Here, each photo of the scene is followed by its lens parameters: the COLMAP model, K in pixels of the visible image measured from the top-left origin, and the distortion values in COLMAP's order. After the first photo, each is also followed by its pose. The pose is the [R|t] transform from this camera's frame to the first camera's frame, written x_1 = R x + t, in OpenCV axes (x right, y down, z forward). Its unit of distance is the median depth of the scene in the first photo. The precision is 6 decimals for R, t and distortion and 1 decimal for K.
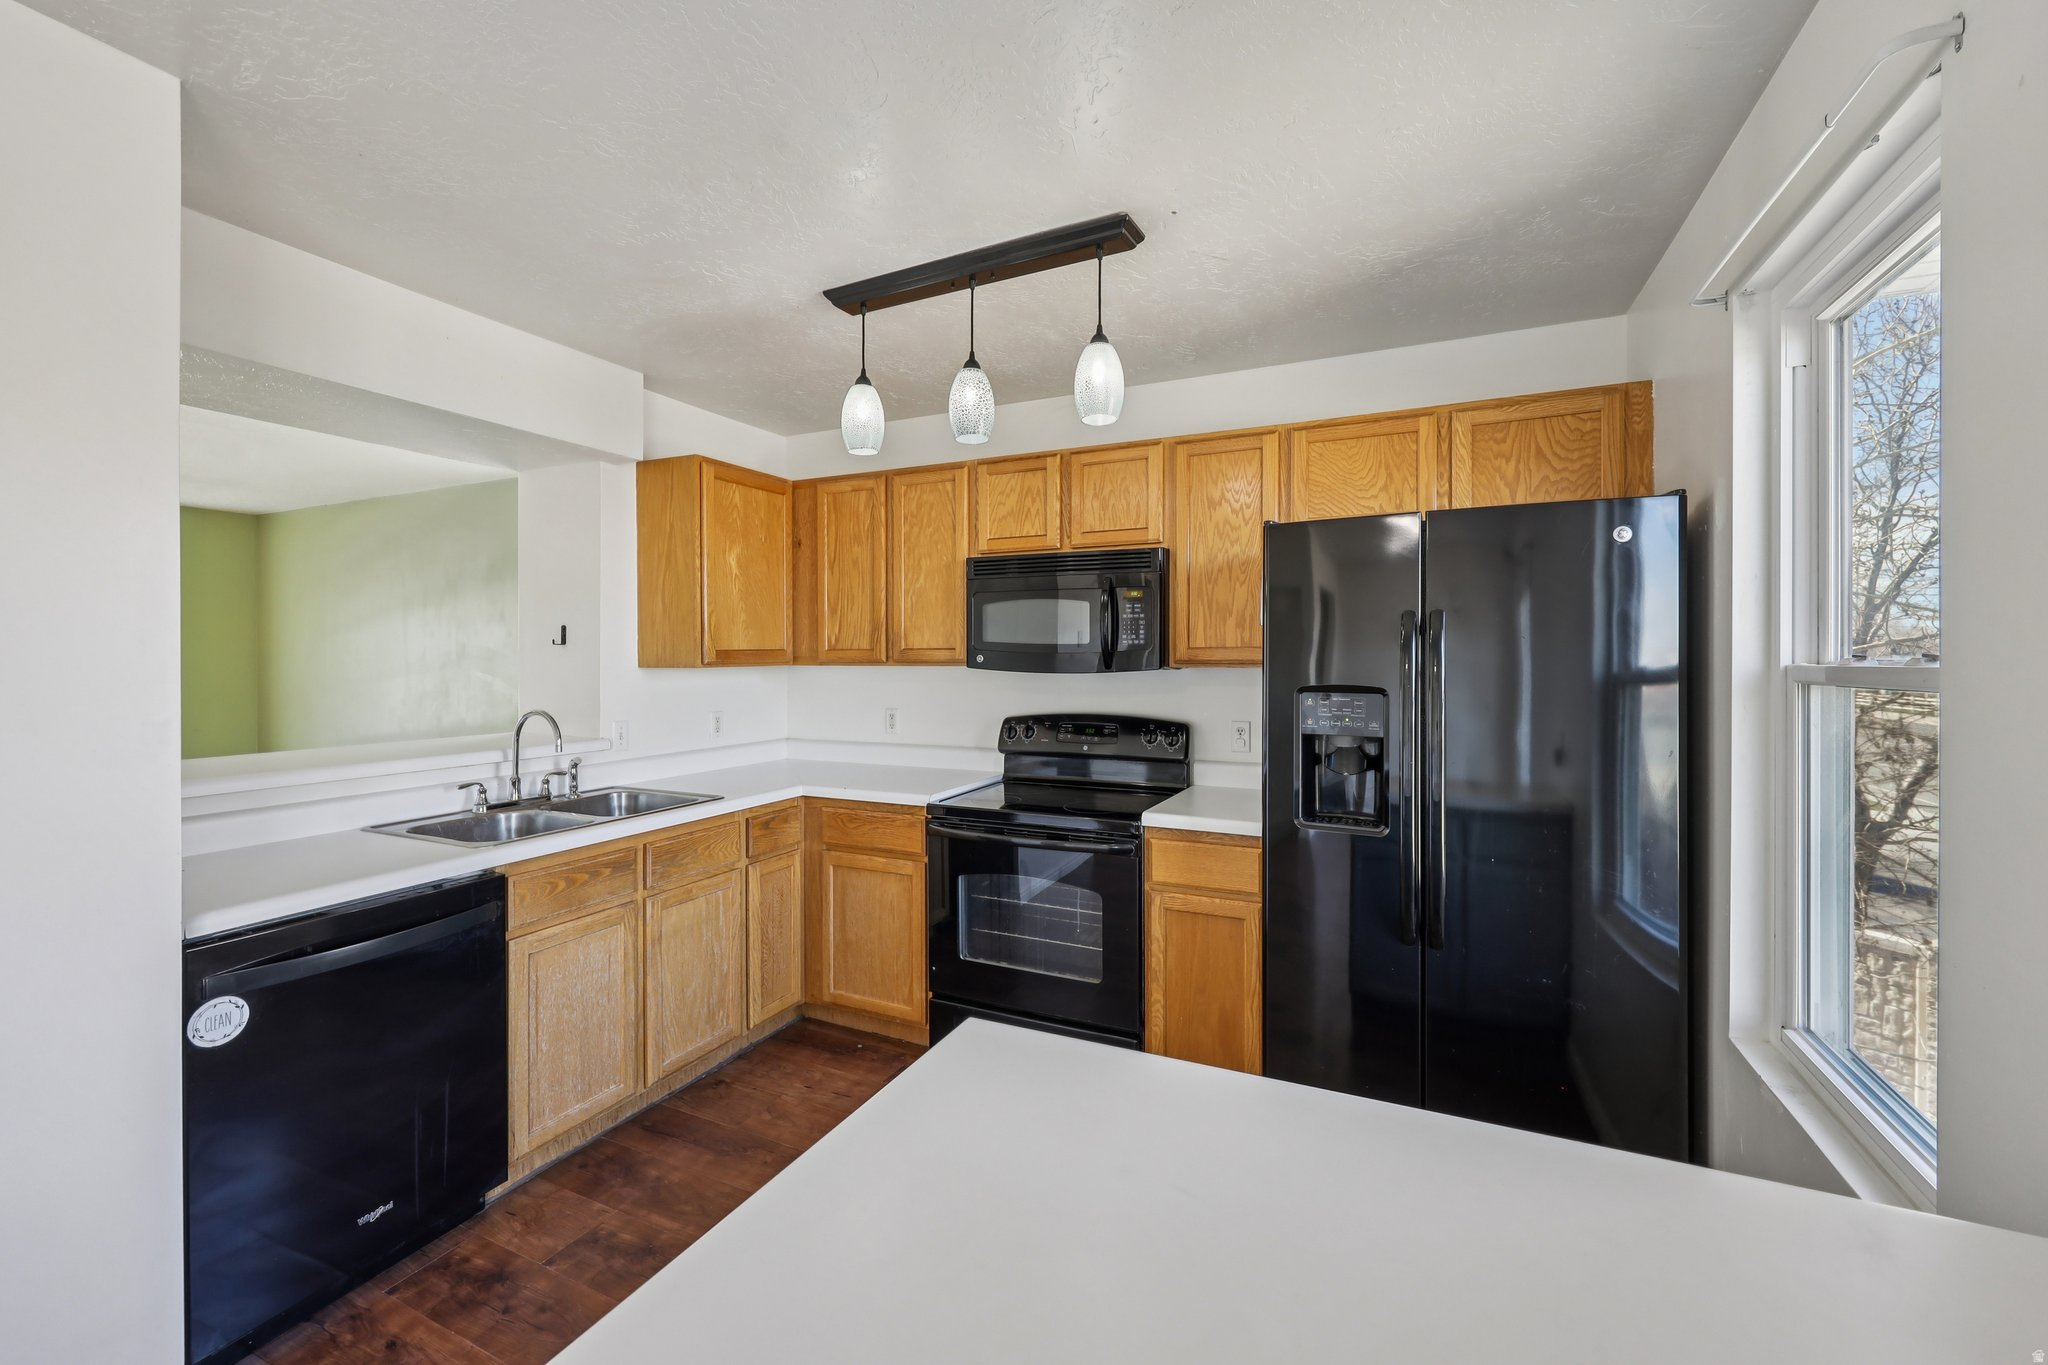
lens RADIAL K [[819.5, 0, 1016.6], [0, 819.5, 663.6], [0, 0, 1]] dist [-0.002828, 0.000028]
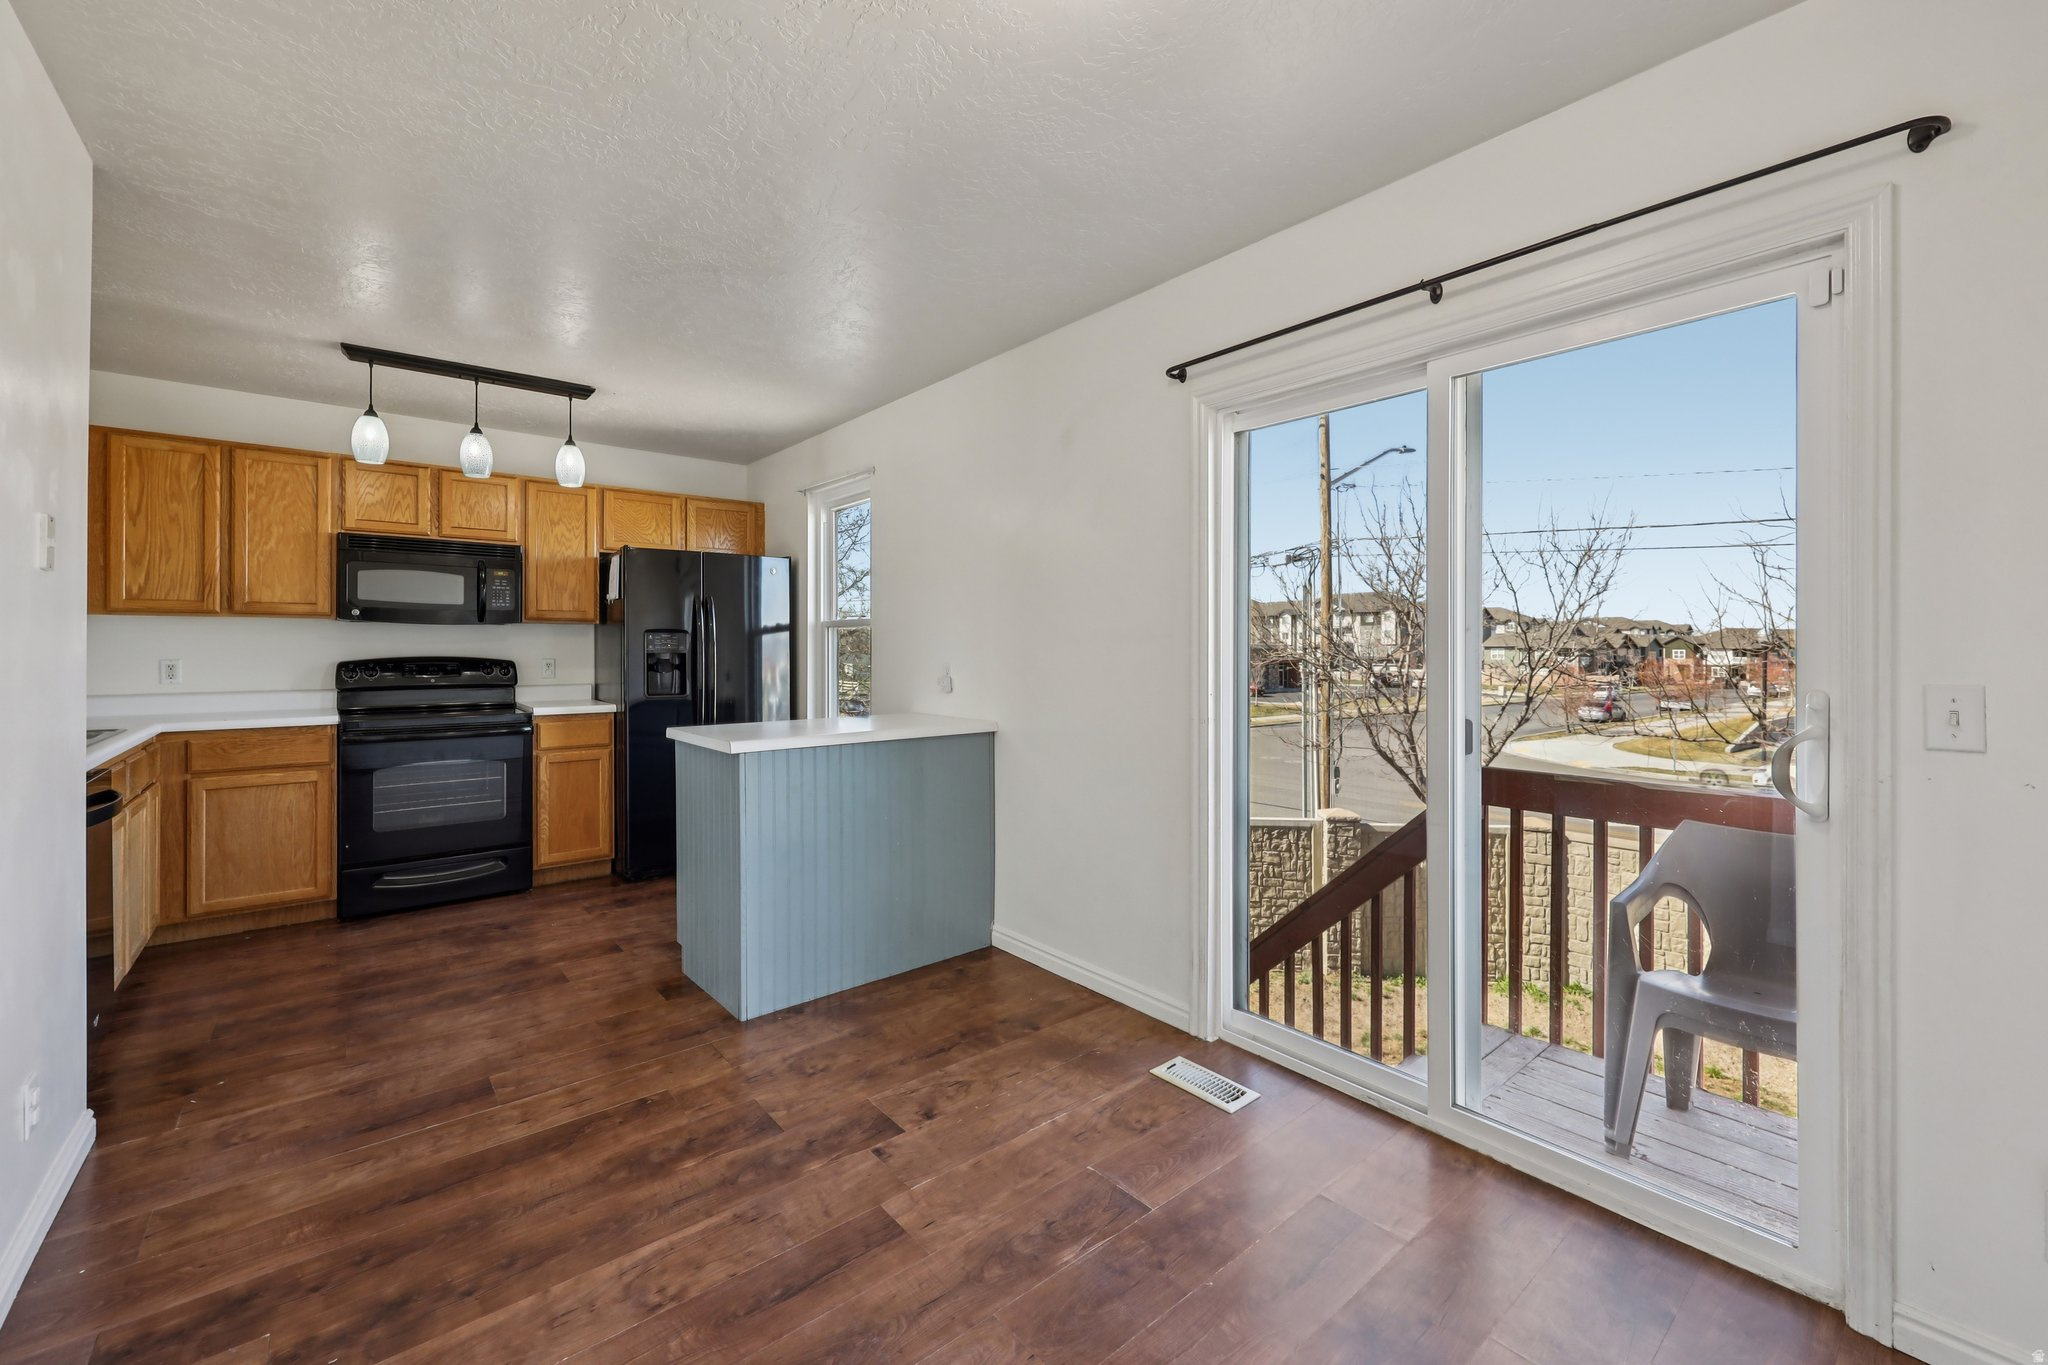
lens RADIAL K [[838.3, 0, 1047.7], [0, 838.3, 642.6], [0, 0, 1]] dist [0.002864, -0.000465]
pose [[0.398411, 0.007762, 0.917174, -0.907022], [0.006608, 0.999914, -0.011333, 0.070335], [-0.917183, 0.010576, 0.398326, -0.575395]]
